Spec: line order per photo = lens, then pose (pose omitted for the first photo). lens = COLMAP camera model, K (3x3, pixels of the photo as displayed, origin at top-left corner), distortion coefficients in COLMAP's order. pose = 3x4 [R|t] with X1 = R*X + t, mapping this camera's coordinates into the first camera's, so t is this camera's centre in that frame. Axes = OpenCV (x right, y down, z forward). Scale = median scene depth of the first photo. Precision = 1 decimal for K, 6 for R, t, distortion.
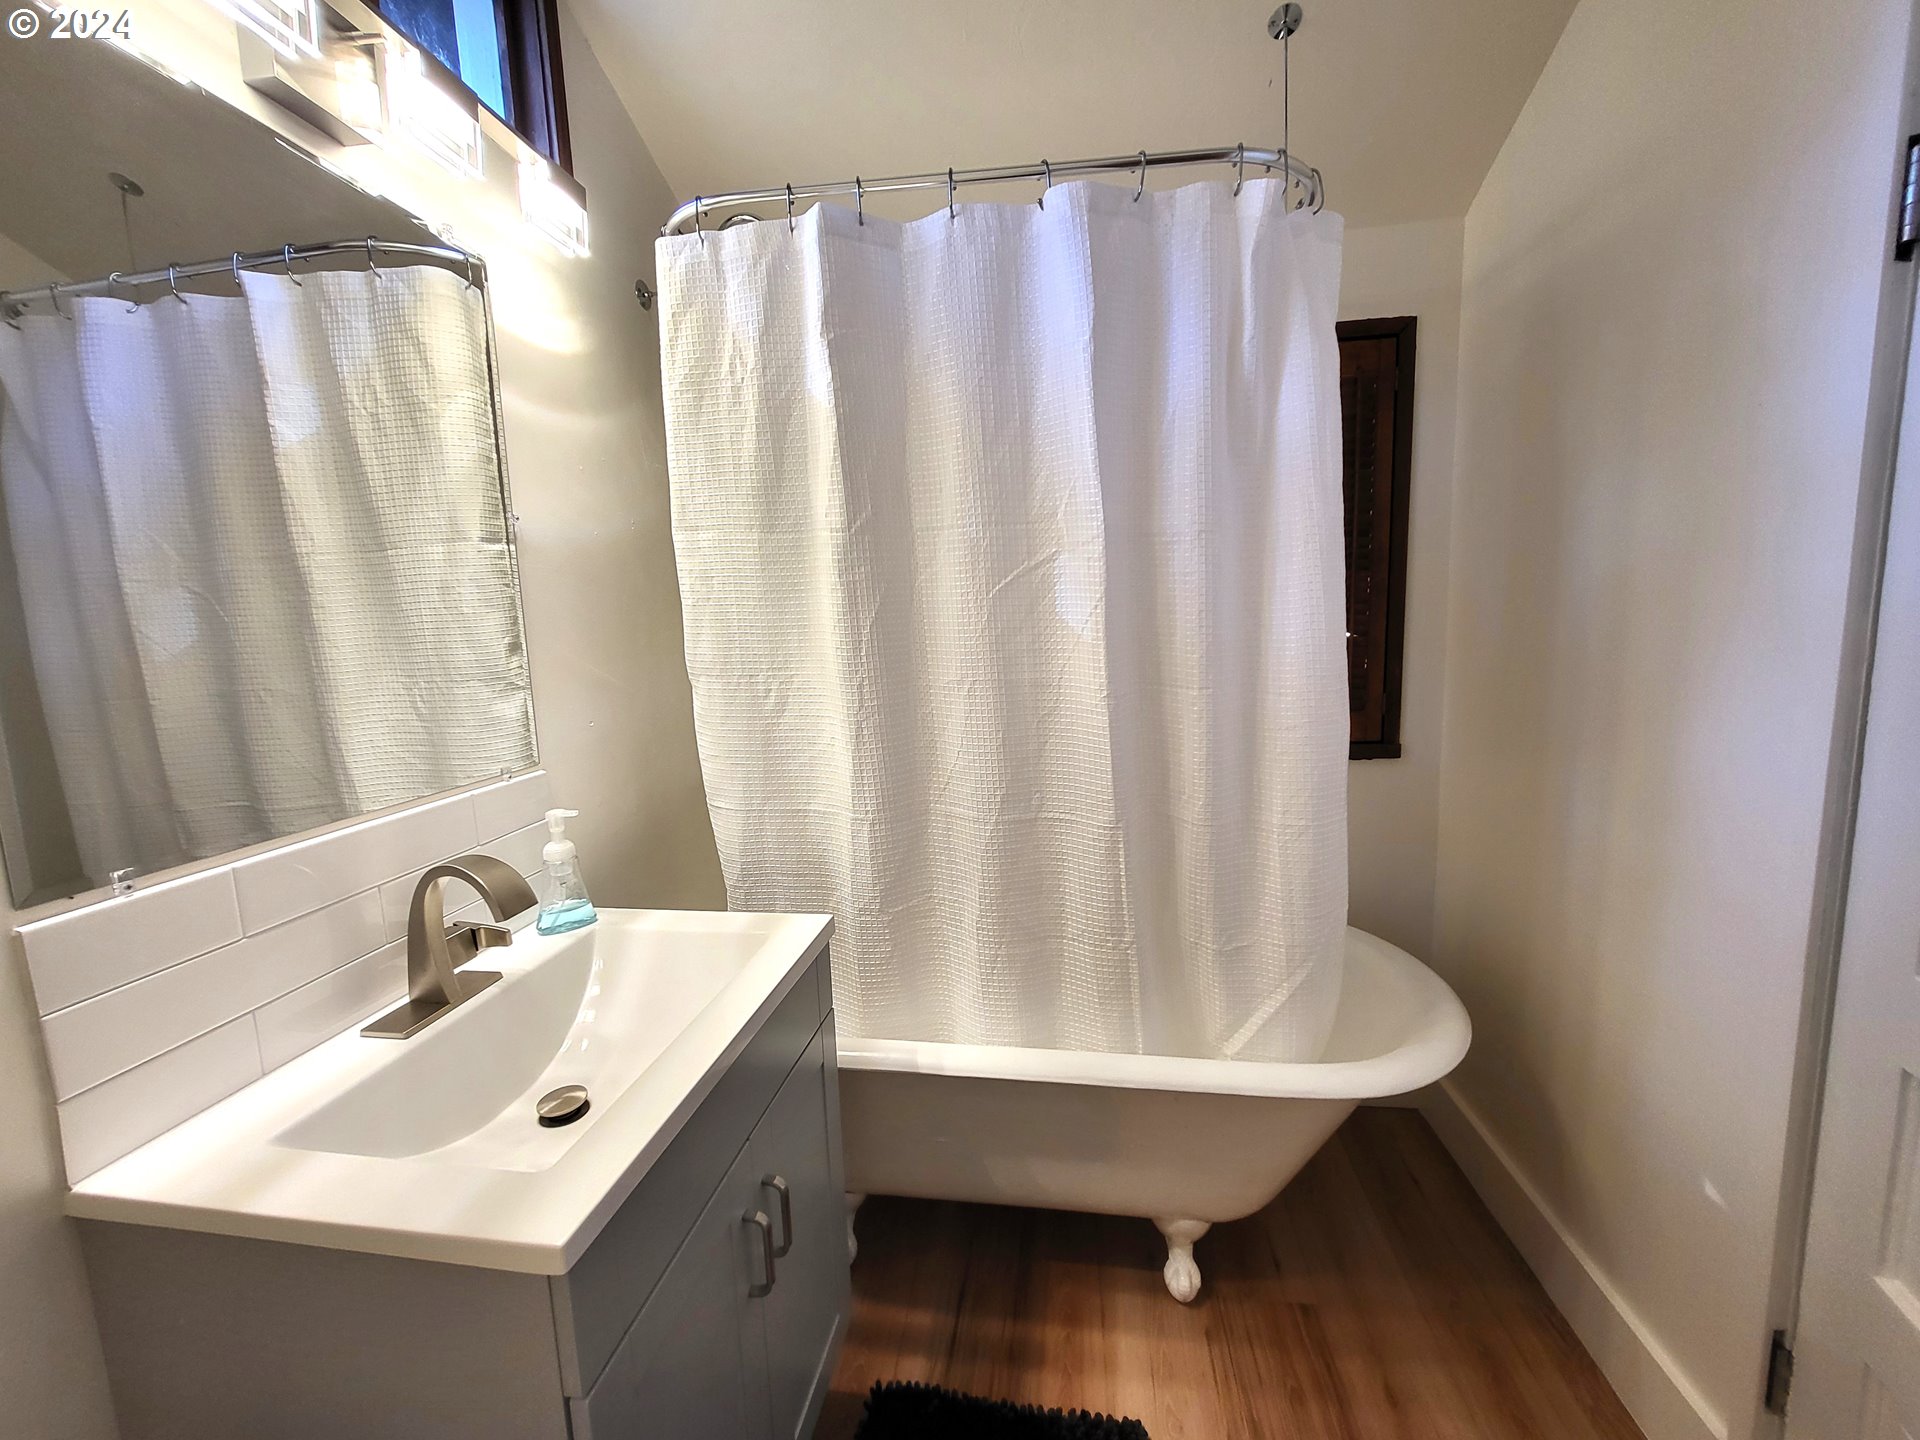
lens RADIAL K [[753.3, 0, 963.6], [0, 753.3, 716.2], [0, 0, 1]] dist [0.001820, -0.000205]
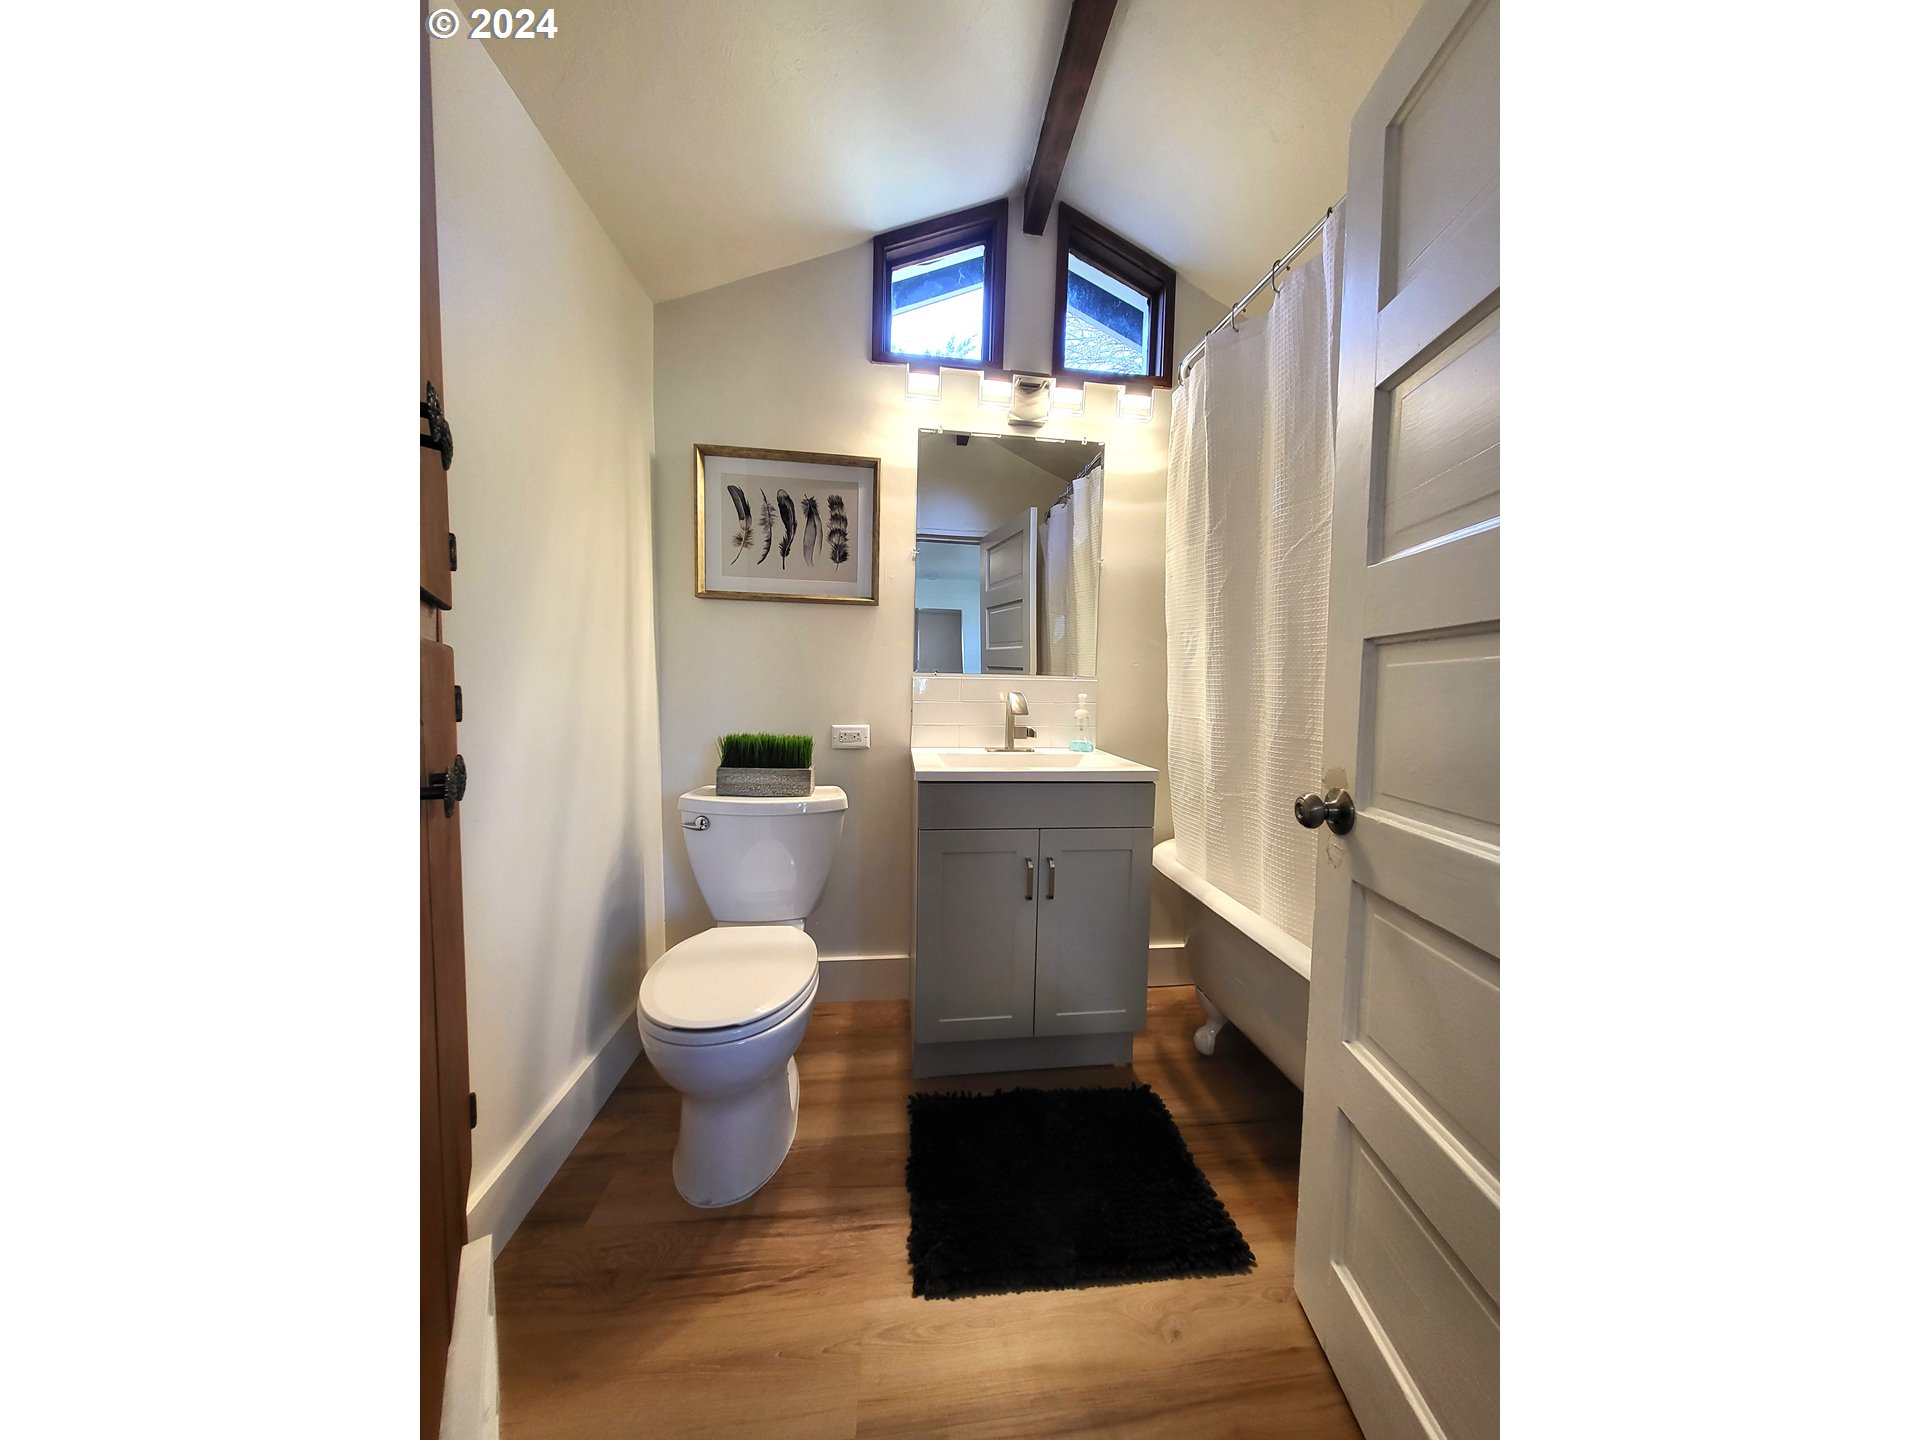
lens RADIAL K [[562.5, 0, 966.7], [0, 562.5, 713.4], [0, 0, 1]] dist [0.000113, -0.000016]
pose [[0.271067, 0.095205, -0.957840, 0.819793], [-0.151034, 0.986977, 0.055359, 0.128824], [0.950637, 0.129660, 0.281917, 0.228246]]
